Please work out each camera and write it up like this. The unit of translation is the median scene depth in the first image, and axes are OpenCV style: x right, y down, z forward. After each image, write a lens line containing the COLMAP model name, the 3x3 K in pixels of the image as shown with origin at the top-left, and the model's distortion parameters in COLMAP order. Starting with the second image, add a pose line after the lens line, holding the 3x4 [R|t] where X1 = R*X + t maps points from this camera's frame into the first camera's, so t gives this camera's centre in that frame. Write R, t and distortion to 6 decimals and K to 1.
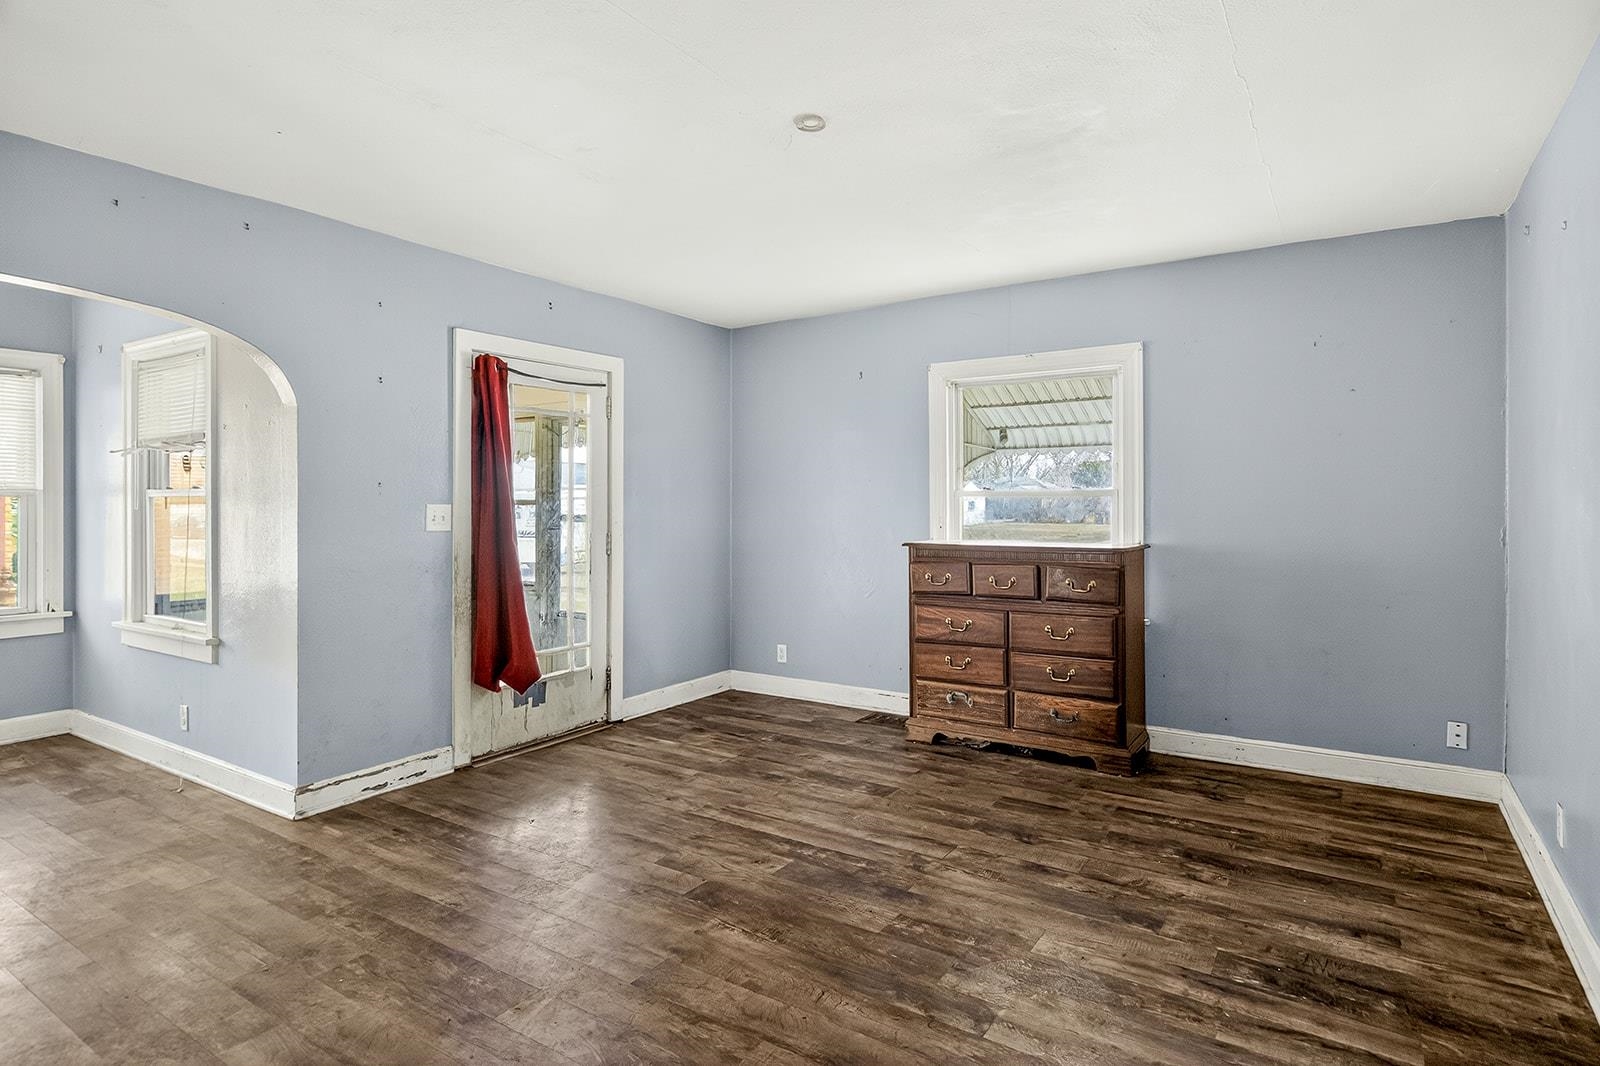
lens RADIAL K [[849.9, 0, 798.5], [0, 849.9, 497.6], [0, 0, 1]] dist [0.016306, -0.010078]
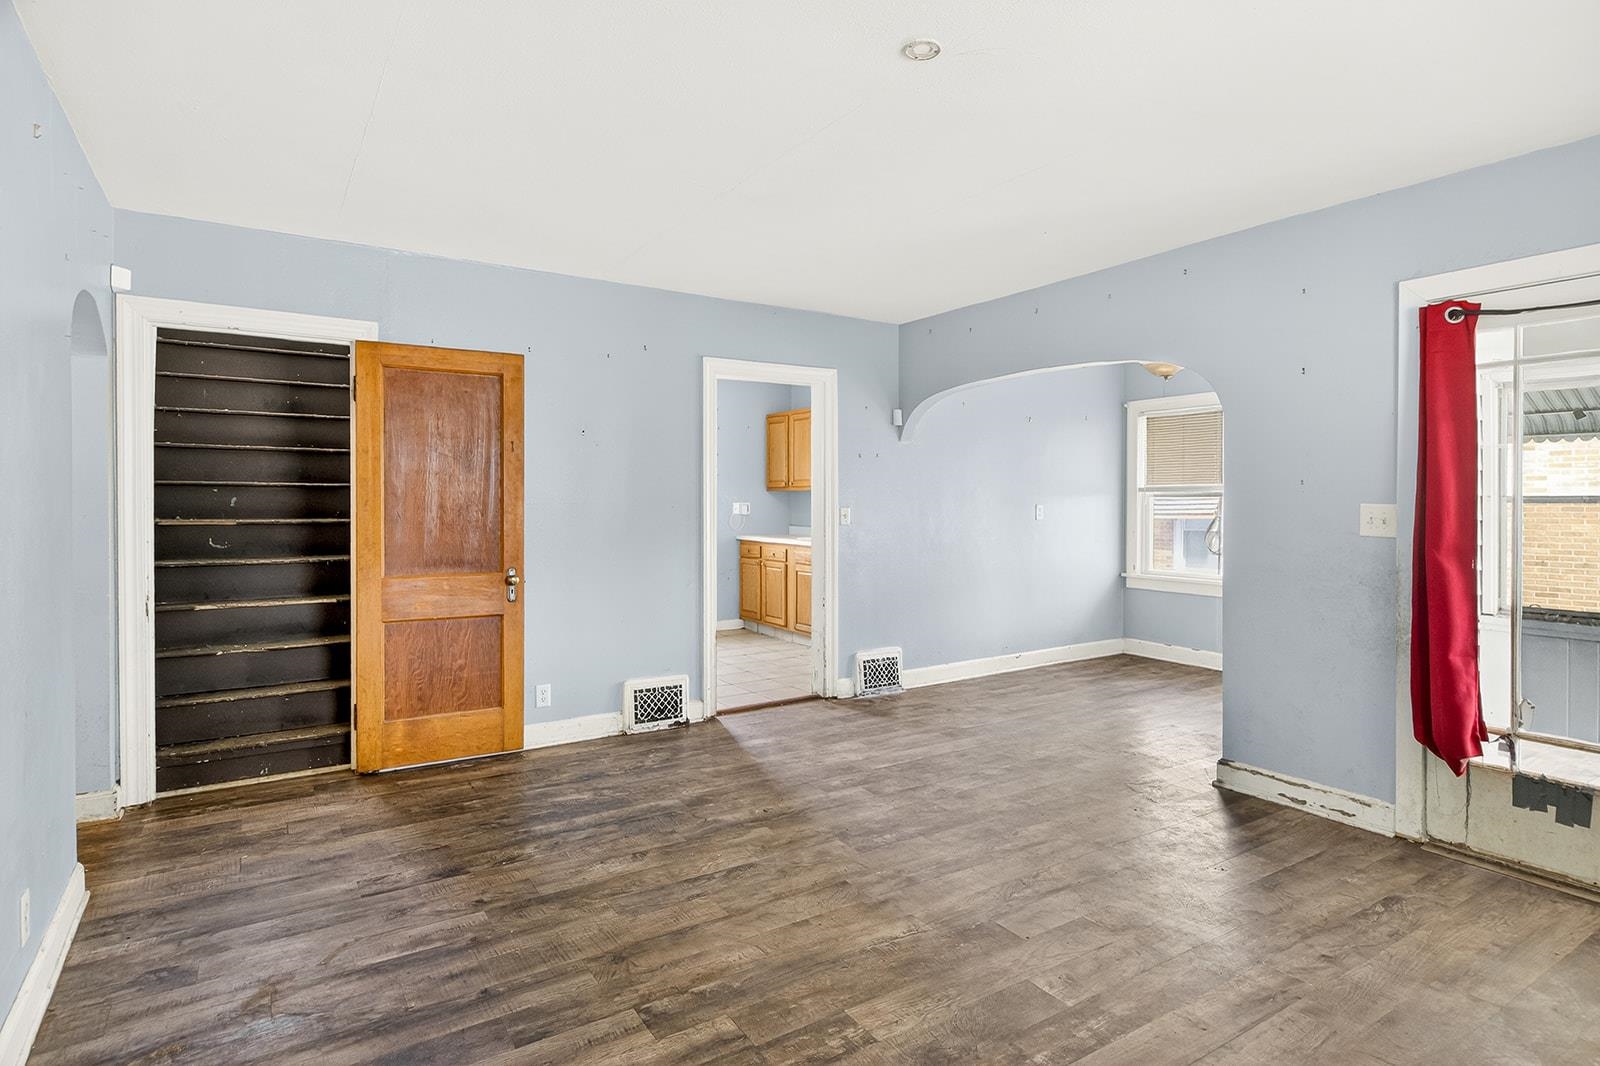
lens RADIAL K [[849.9, 0, 813.6], [0, 849.9, 506.9], [0, 0, 1]] dist [0.016306, -0.010078]
pose [[-0.397090, 0.008732, -0.917738, 0.558929], [0.003243, 0.999962, 0.008111, 0.002032], [0.917774, 0.000245, -0.397104, 0.832562]]
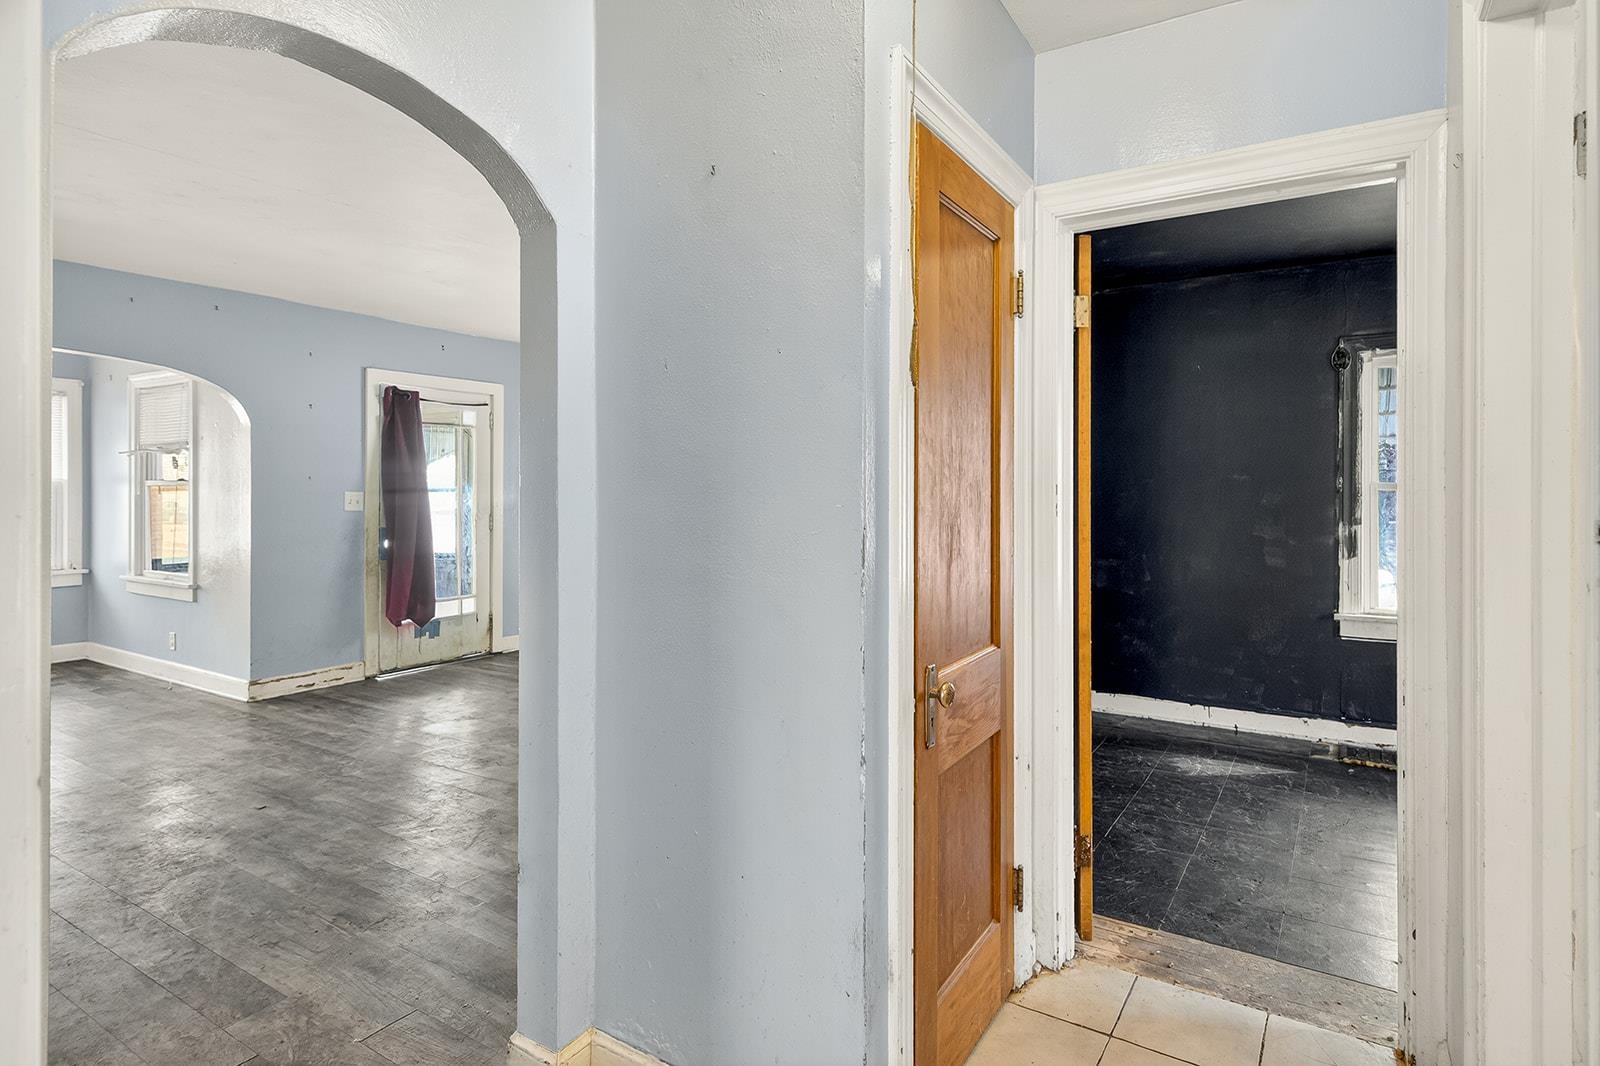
lens RADIAL K [[849.9, 0, 808.3], [0, 849.9, 490.3], [0, 0, 1]] dist [0.016306, -0.010078]
pose [[0.999776, 0.005155, 0.020535, 0.313085], [-0.005251, 0.999975, 0.004659, -0.005964], [-0.020511, -0.004765, 0.999778, -0.450249]]
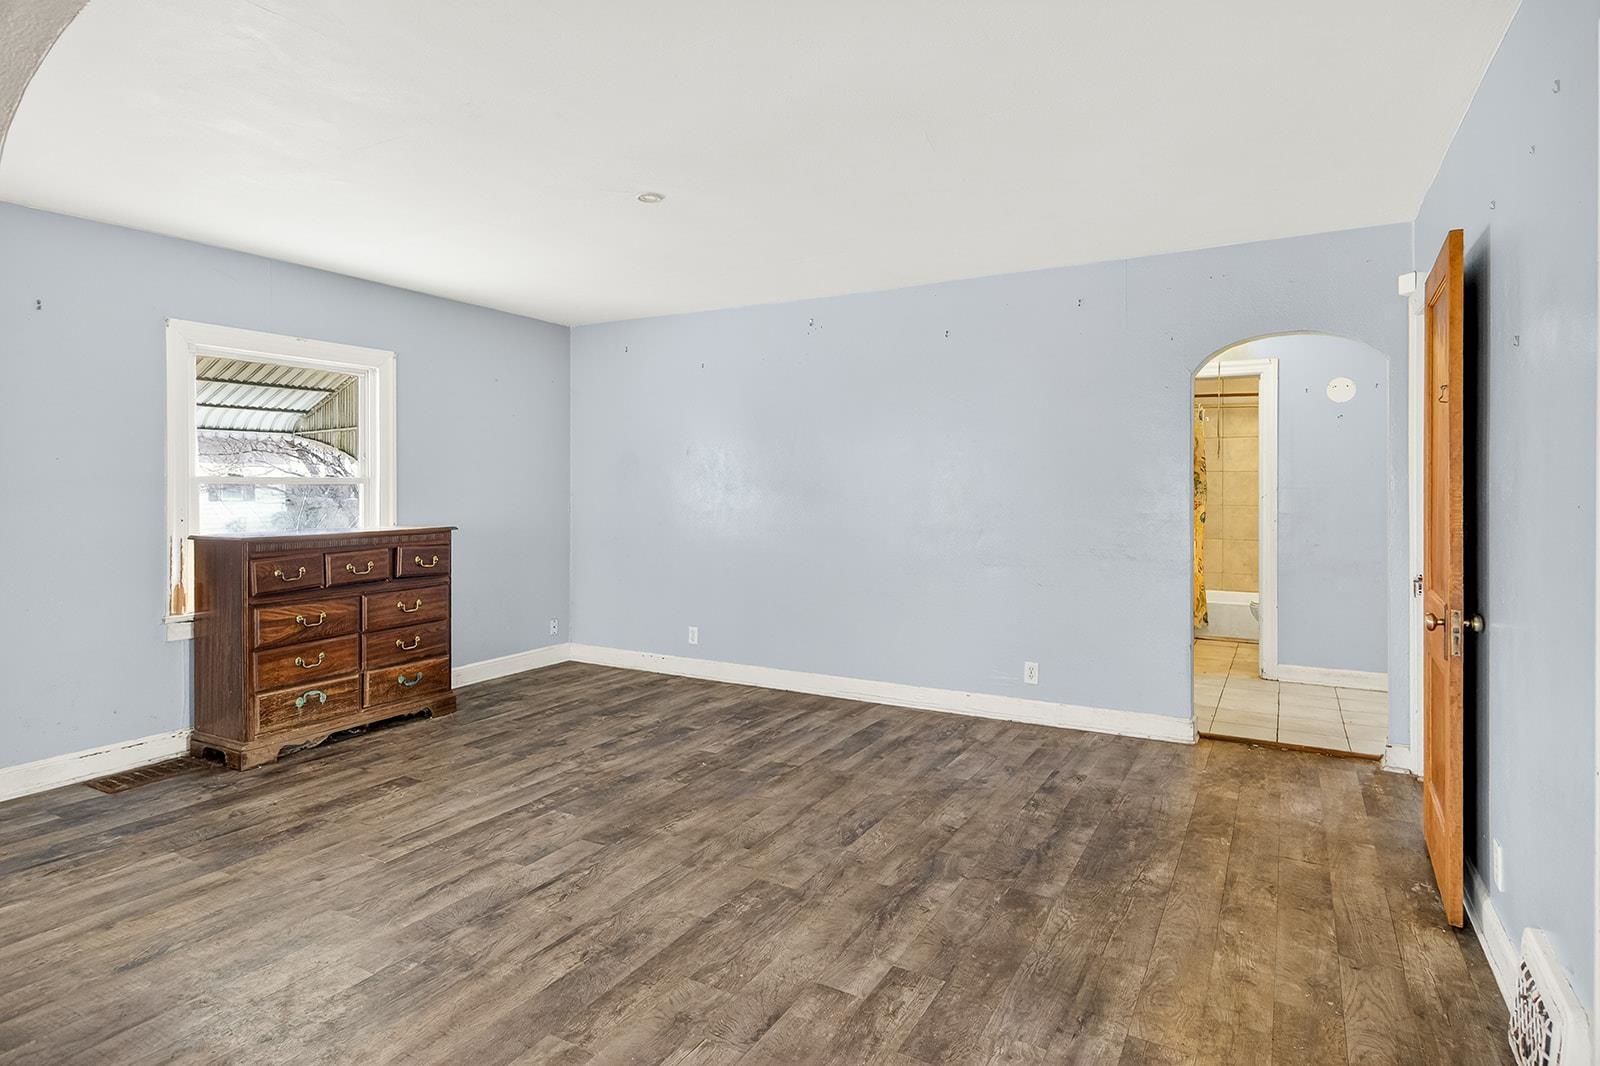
lens RADIAL K [[849.9, 0, 803.3], [0, 849.9, 479.8], [0, 0, 1]] dist [0.016306, -0.010078]
pose [[-0.064658, 0.010293, 0.997854, -0.877290], [-0.002167, 0.999943, -0.010455, 0.002906], [-0.997905, -0.002839, -0.064632, 0.572150]]
